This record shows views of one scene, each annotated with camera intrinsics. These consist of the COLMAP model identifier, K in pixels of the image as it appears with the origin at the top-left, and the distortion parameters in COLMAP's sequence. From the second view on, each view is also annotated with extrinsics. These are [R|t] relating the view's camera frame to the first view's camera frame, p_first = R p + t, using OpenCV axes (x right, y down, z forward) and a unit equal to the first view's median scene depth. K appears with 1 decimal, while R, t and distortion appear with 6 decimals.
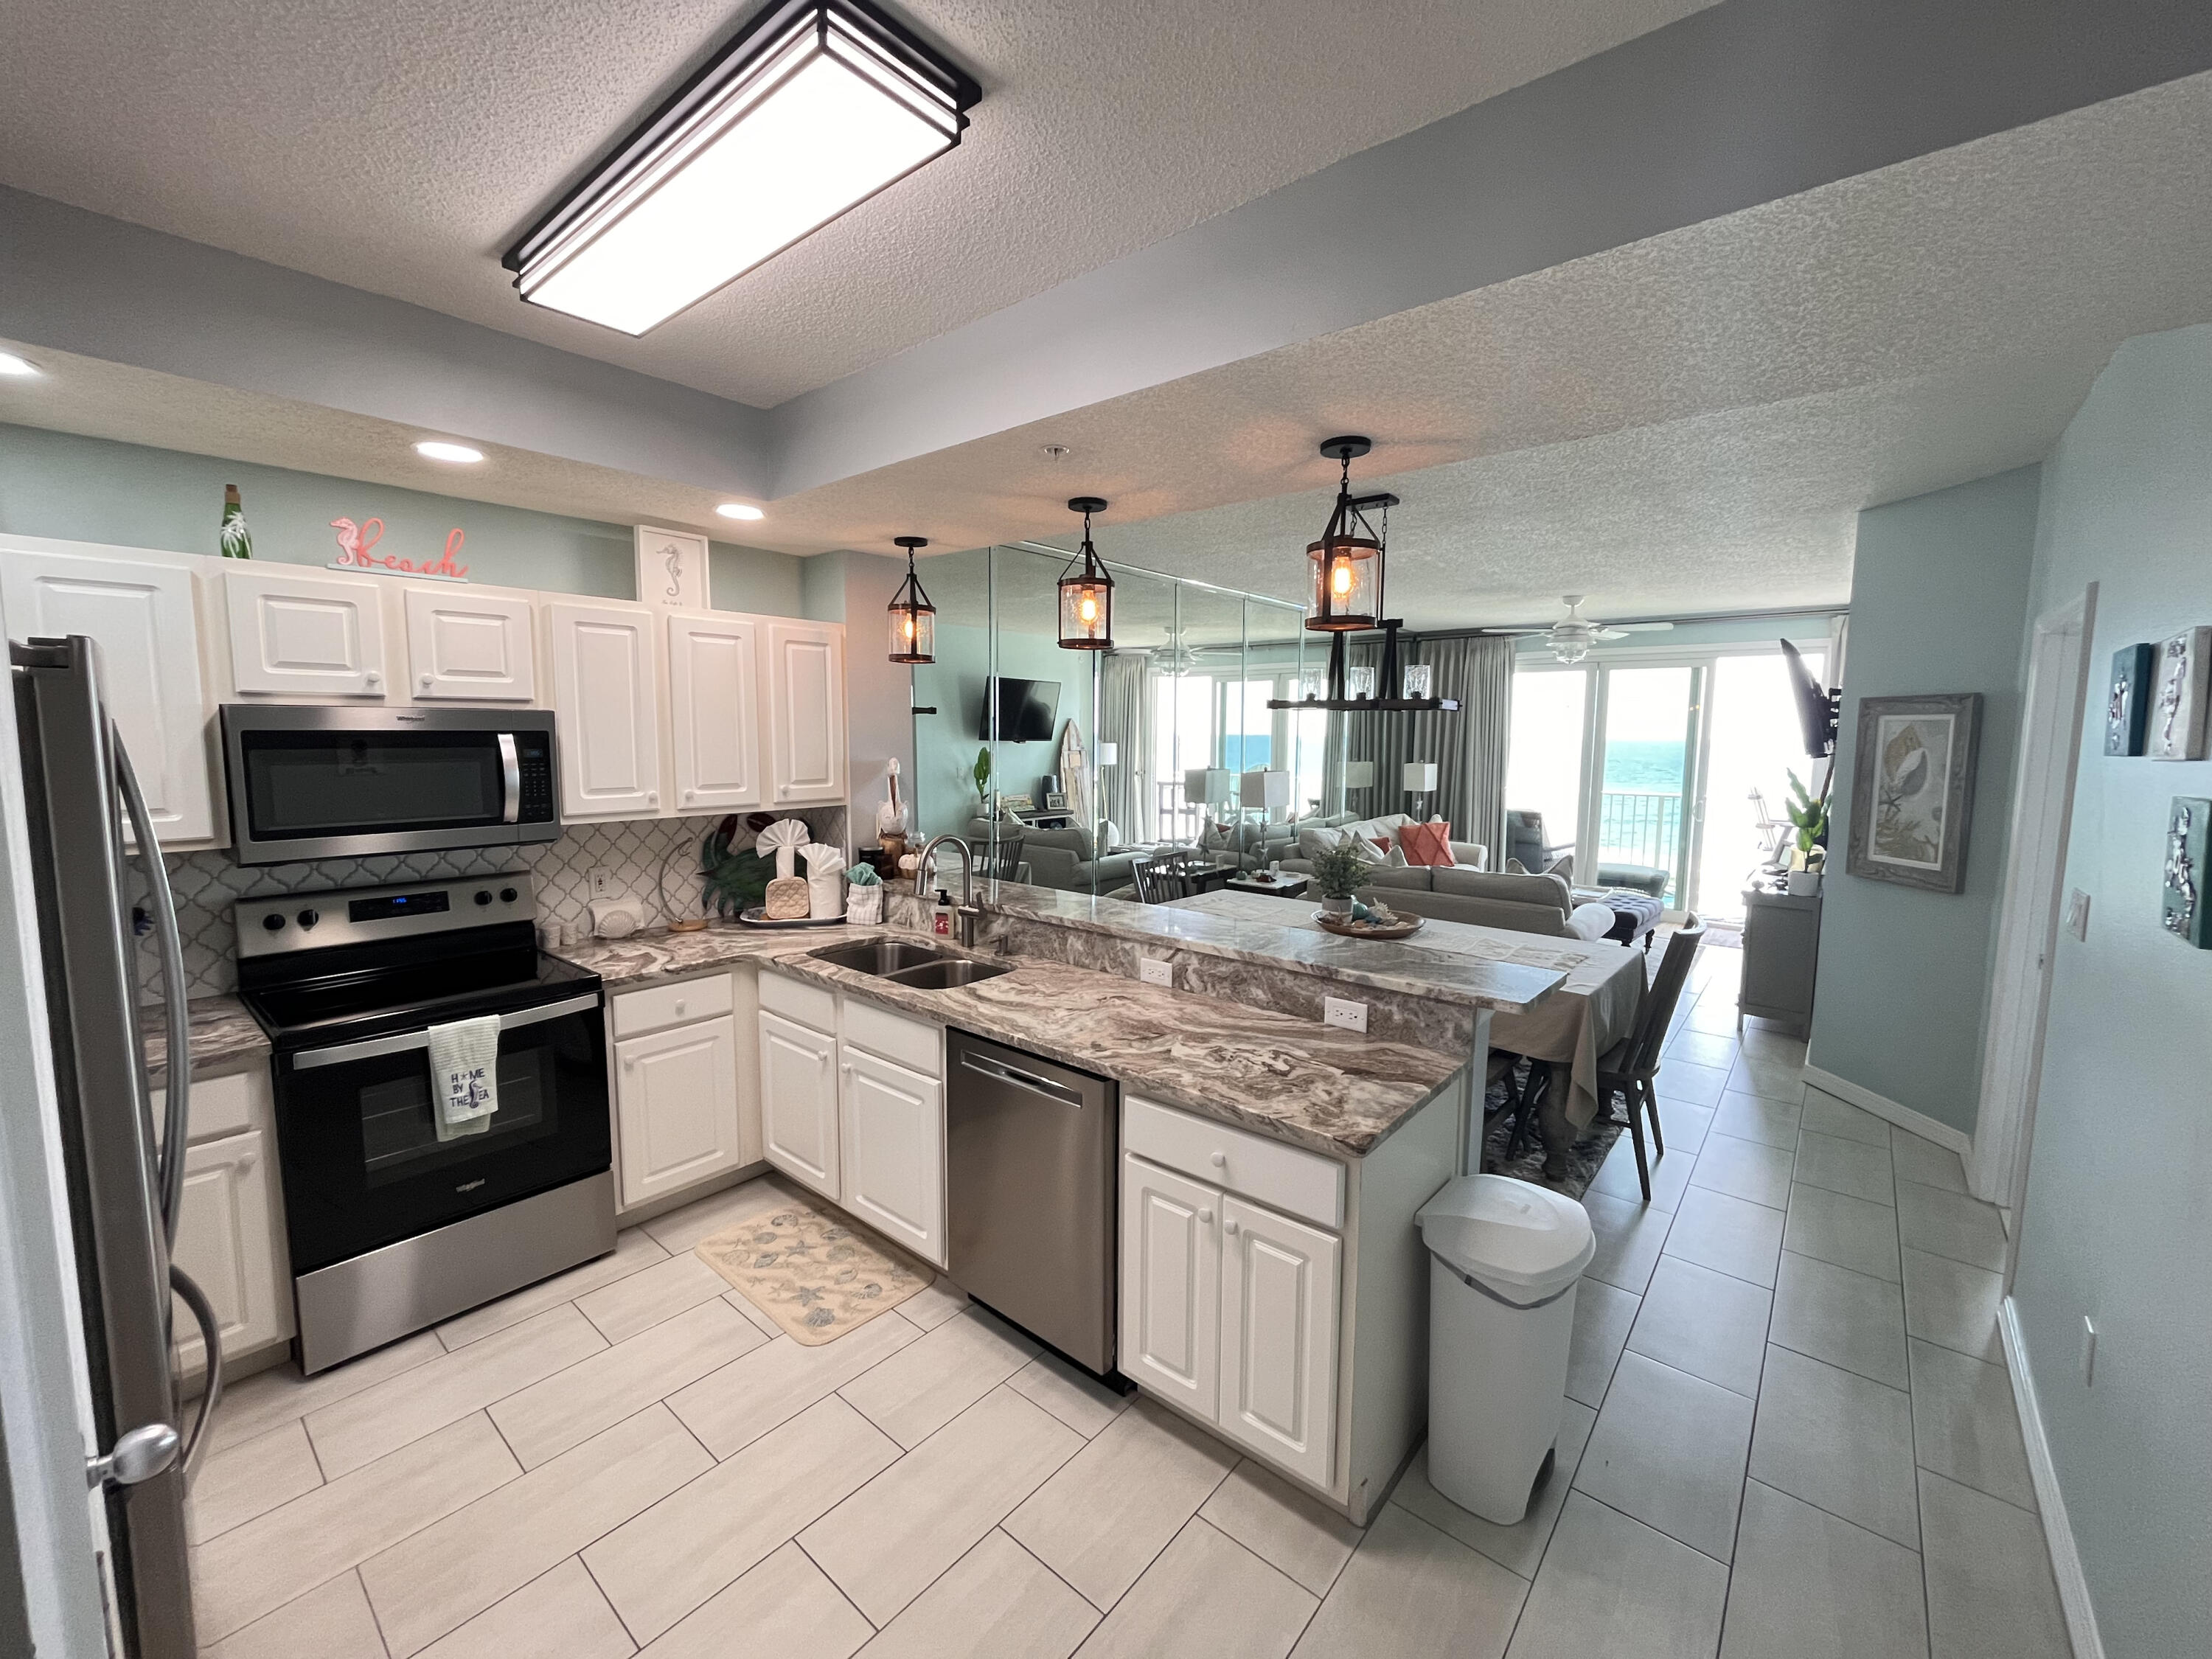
lens RADIAL K [[893.9, 0, 1110.2], [0, 893.9, 821.3], [0, 0, 1]] dist [-0.013283, -0.001553]
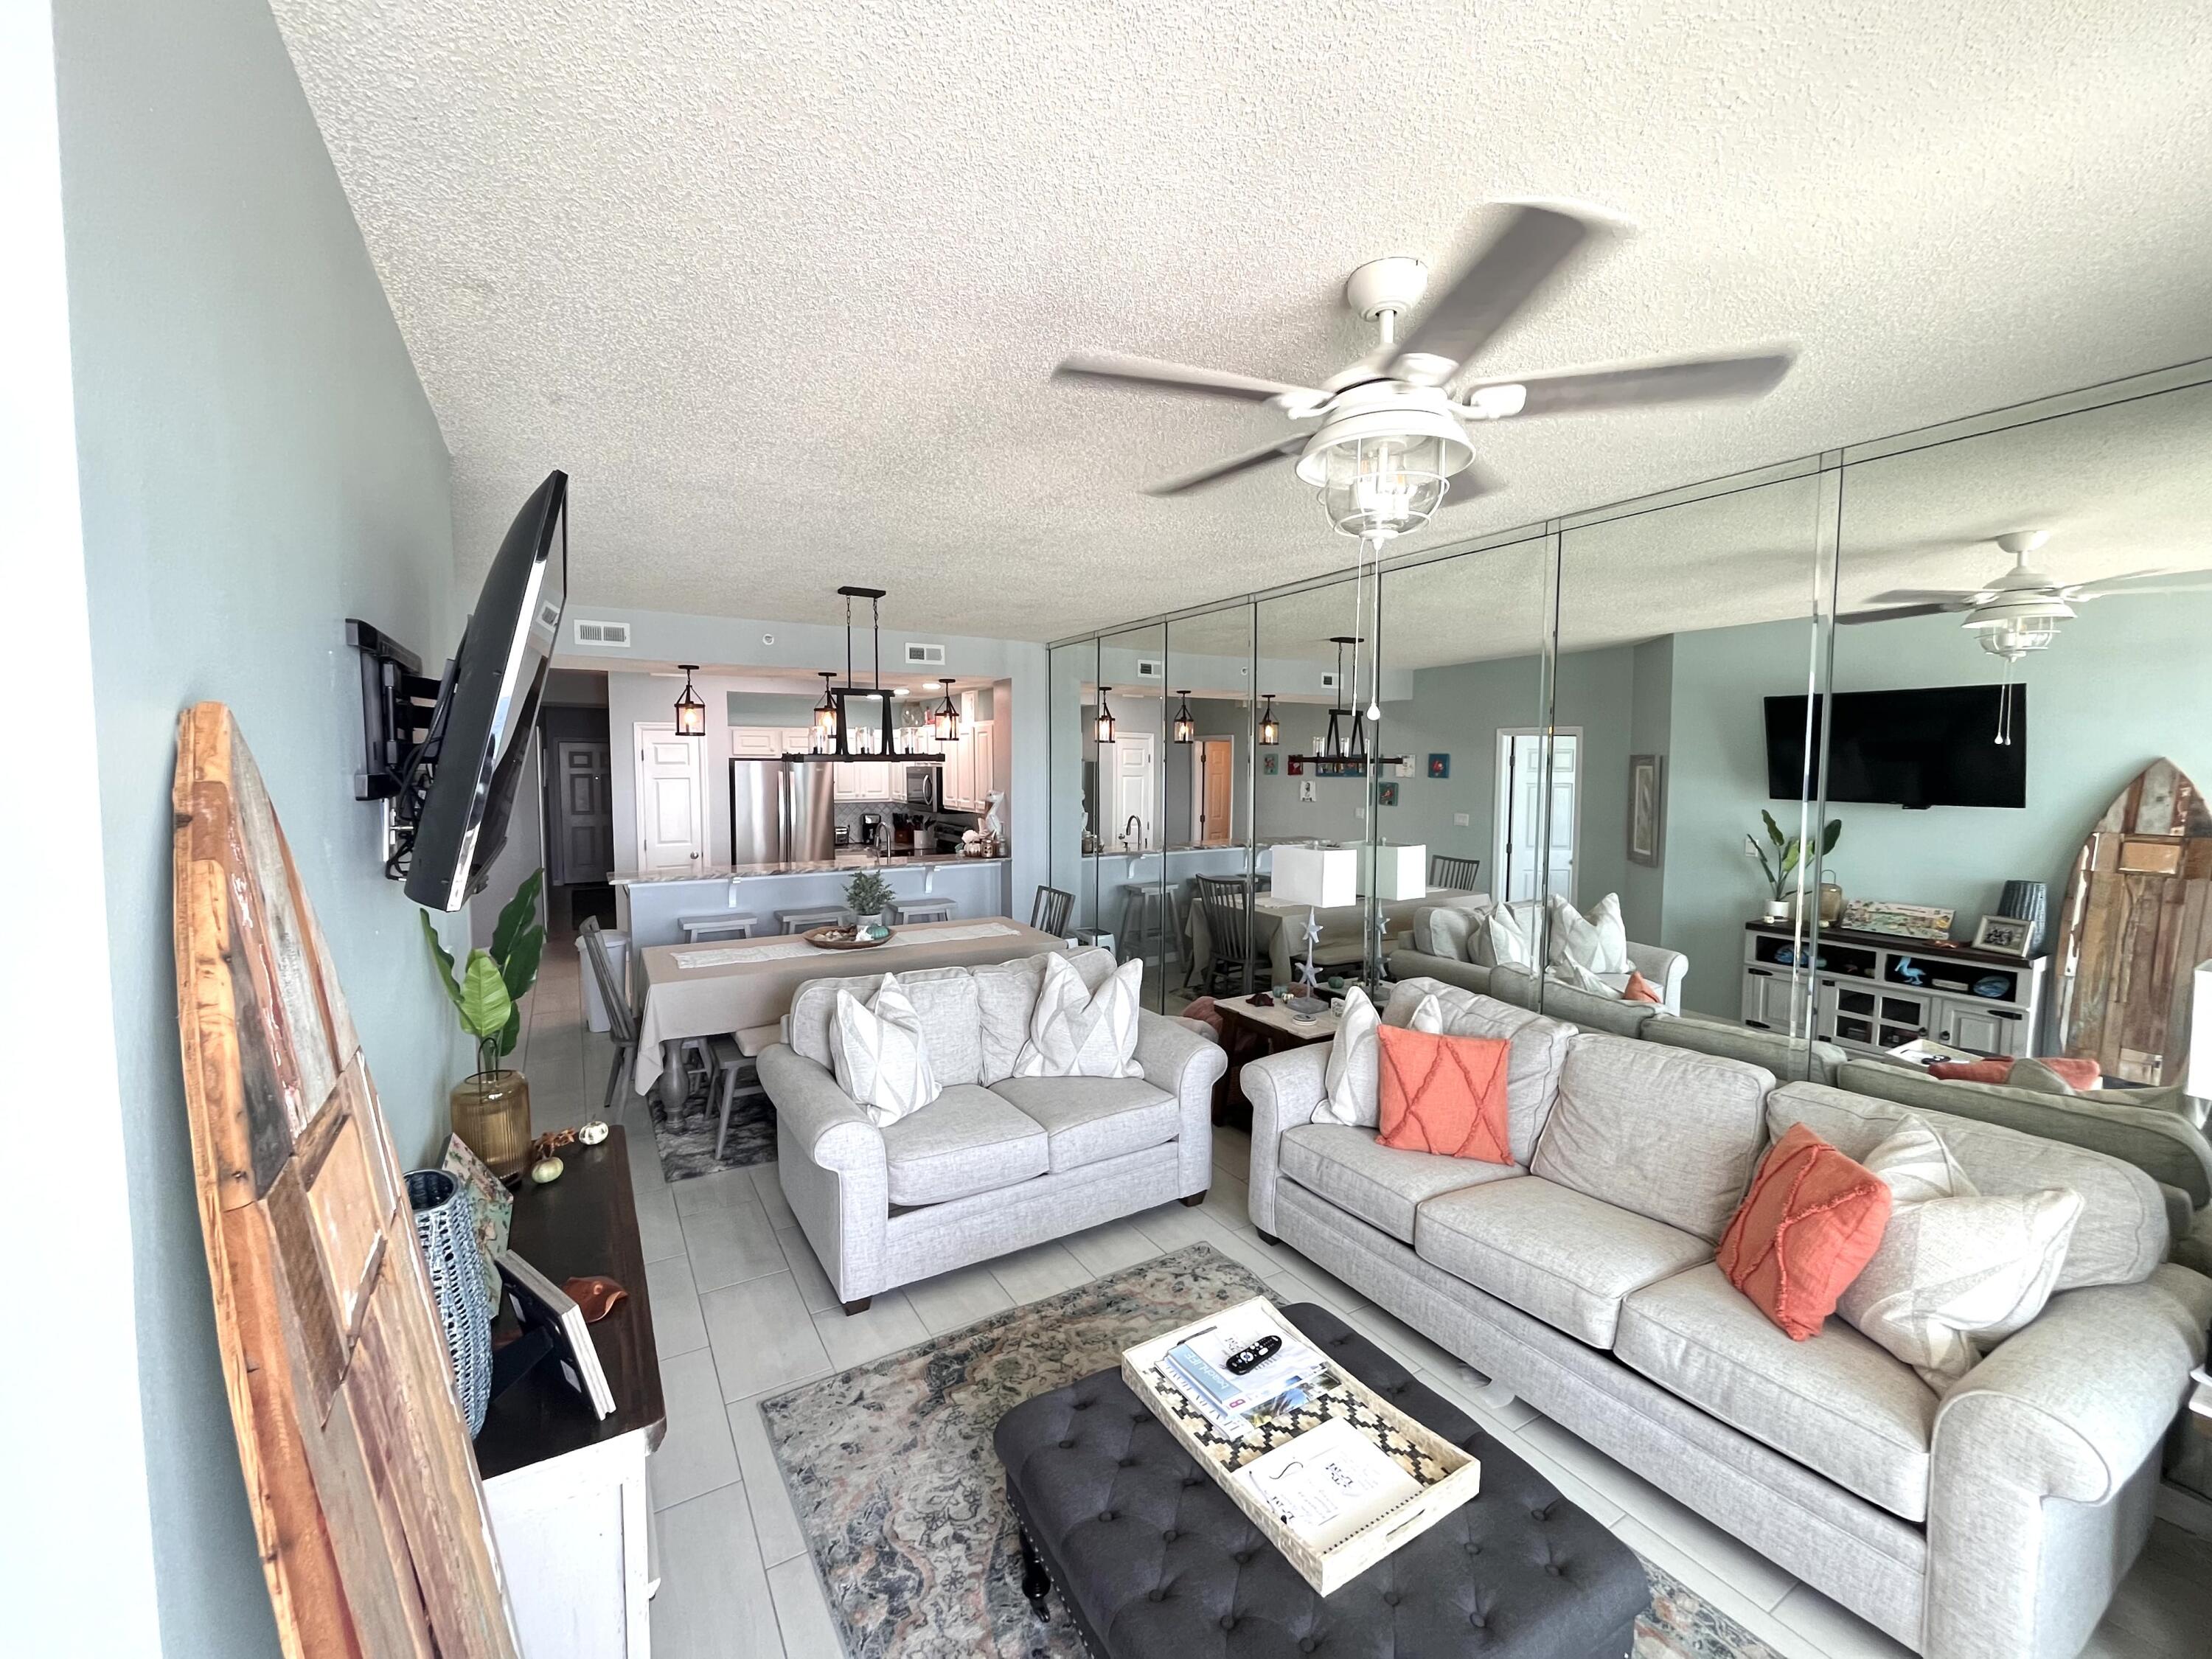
lens RADIAL K [[893.9, 0, 1118.8], [0, 893.9, 821.9], [0, 0, 1]] dist [-0.013283, -0.001553]
pose [[-0.321800, 0.053186, -0.945313, 0.637246], [-0.102389, 0.990611, 0.090590, -0.091131], [0.941255, 0.125942, -0.313333, 0.828768]]
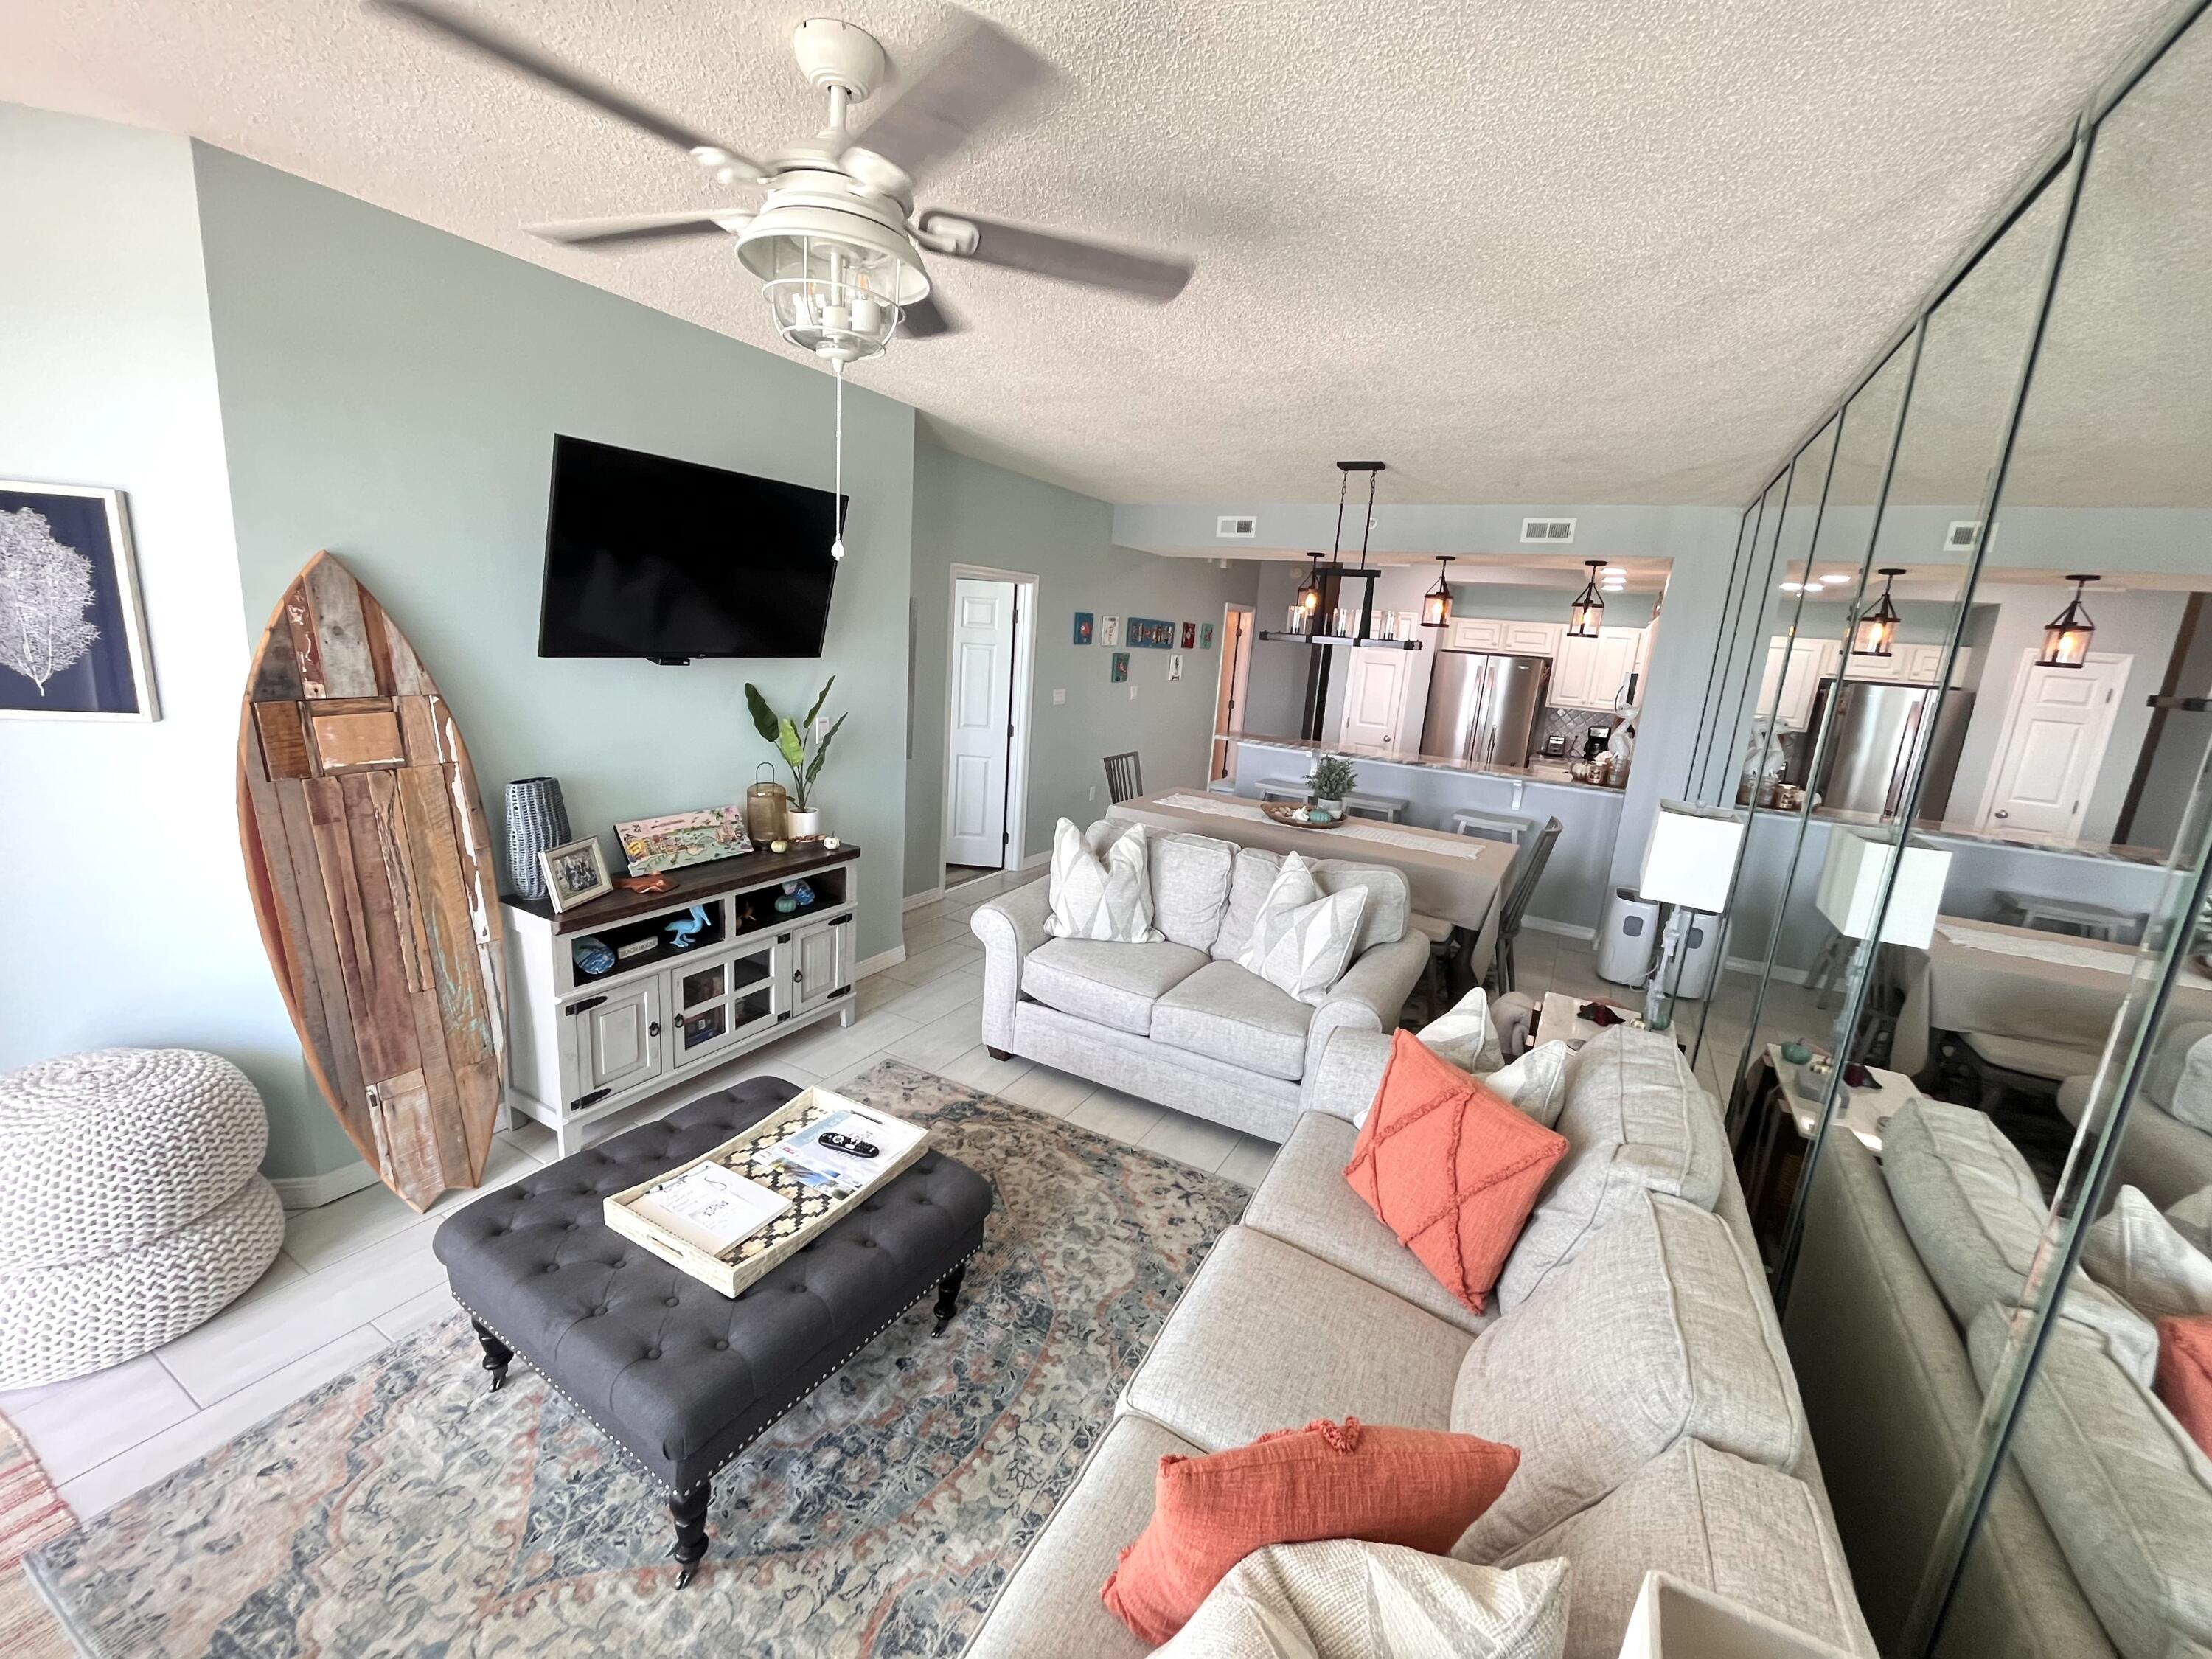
lens RADIAL K [[893.9, 0, 1092.8], [0, 893.9, 827.6], [0, 0, 1]] dist [-0.013283, -0.001553]
pose [[-0.981122, -0.038071, -0.189606, 0.398286], [-0.097348, 0.944383, 0.314107, -0.113938], [0.167102, 0.326635, -0.930261, 1.031473]]
